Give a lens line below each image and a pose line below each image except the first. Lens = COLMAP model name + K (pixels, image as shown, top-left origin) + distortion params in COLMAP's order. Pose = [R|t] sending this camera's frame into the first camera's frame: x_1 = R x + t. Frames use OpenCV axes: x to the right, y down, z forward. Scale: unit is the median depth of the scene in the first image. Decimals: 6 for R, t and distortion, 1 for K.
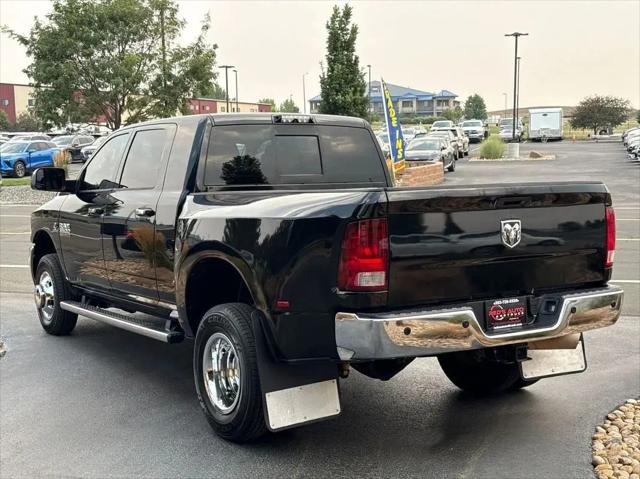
lens RADIAL K [[888.7, 0, 320.6], [0, 888.7, 232.6], [0, 0, 1]] dist [0.119914, 0.000000]
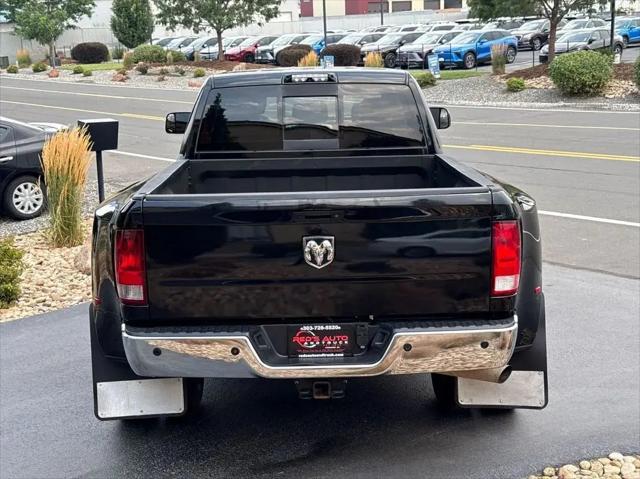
lens RADIAL K [[888.7, 0, 317.4], [0, 888.7, 244.9], [0, 0, 1]] dist [0.119914, 0.000000]
pose [[0.848142, 0.105243, -0.519210, 0.542887], [-0.028695, 0.987756, 0.153343, -0.112864], [0.528991, -0.115158, 0.840778, 0.239309]]
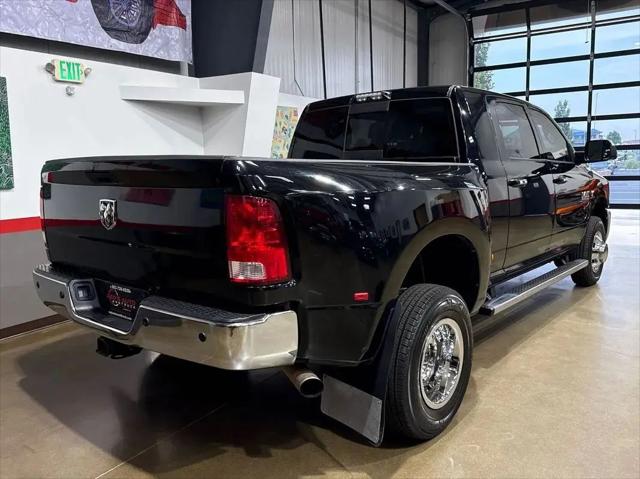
lens RADIAL K [[530.4, 0, 324.0], [0, 530.4, 230.0], [0, 0, 1]] dist [0.048477, -0.059449]
pose [[0.298653, 0.128401, -0.945685, 0.652530], [-0.056390, 0.991551, 0.116820, -0.047939], [0.952694, 0.018438, 0.303370, 0.869838]]
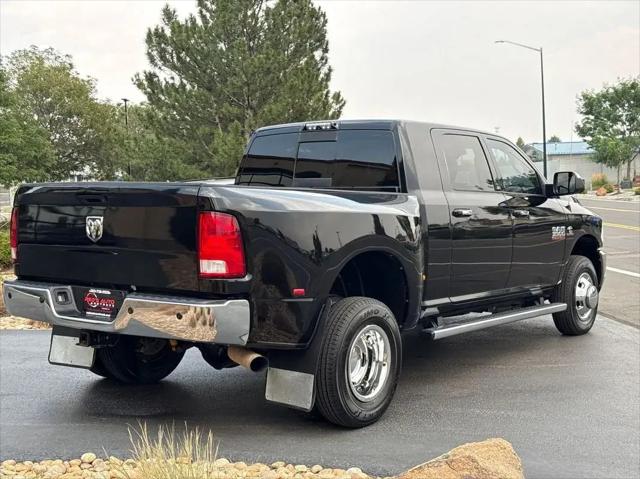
lens RADIAL K [[888.7, 0, 307.4], [0, 888.7, 218.2], [0, 0, 1]] dist [0.119914, 0.000000]
pose [[0.332609, 0.043508, -0.942061, 1.106542], [-0.074641, 0.997016, 0.019693, -0.043750], [0.940106, 0.063766, 0.334864, 0.731317]]
